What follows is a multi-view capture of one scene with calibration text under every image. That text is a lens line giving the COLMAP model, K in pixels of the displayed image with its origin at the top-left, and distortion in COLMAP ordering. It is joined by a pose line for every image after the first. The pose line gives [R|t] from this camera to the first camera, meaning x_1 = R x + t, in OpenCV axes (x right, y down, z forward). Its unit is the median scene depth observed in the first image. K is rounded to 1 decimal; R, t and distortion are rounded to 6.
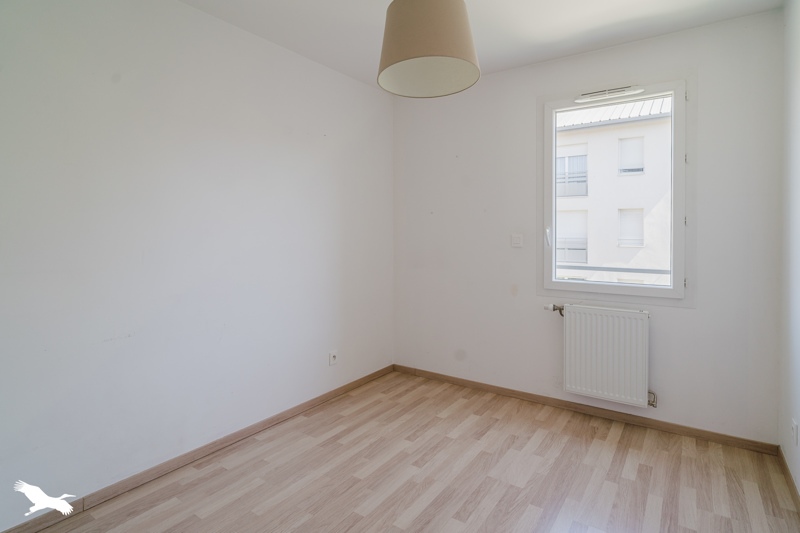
lens RADIAL K [[431.6, 0, 422.1], [0, 431.6, 237.3], [0, 0, 1]] dist [-0.000014, -0.000002]
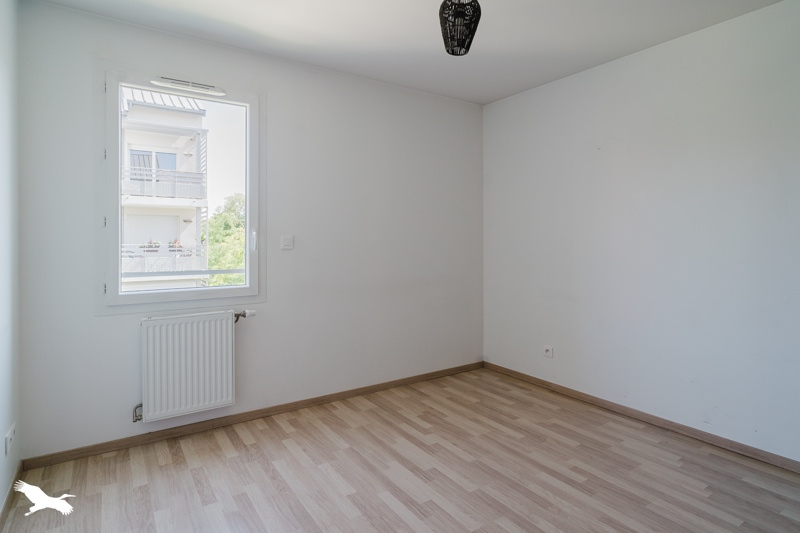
lens RADIAL K [[431.6, 0, 422.1], [0, 431.6, 237.3], [0, 0, 1]] dist [-0.000014, -0.000002]
pose [[0.362601, 0.002190, 0.931942, -0.268398], [0.005427, 0.999975, -0.004461, 0.003310], [-0.931929, 0.006675, 0.362580, 0.197500]]
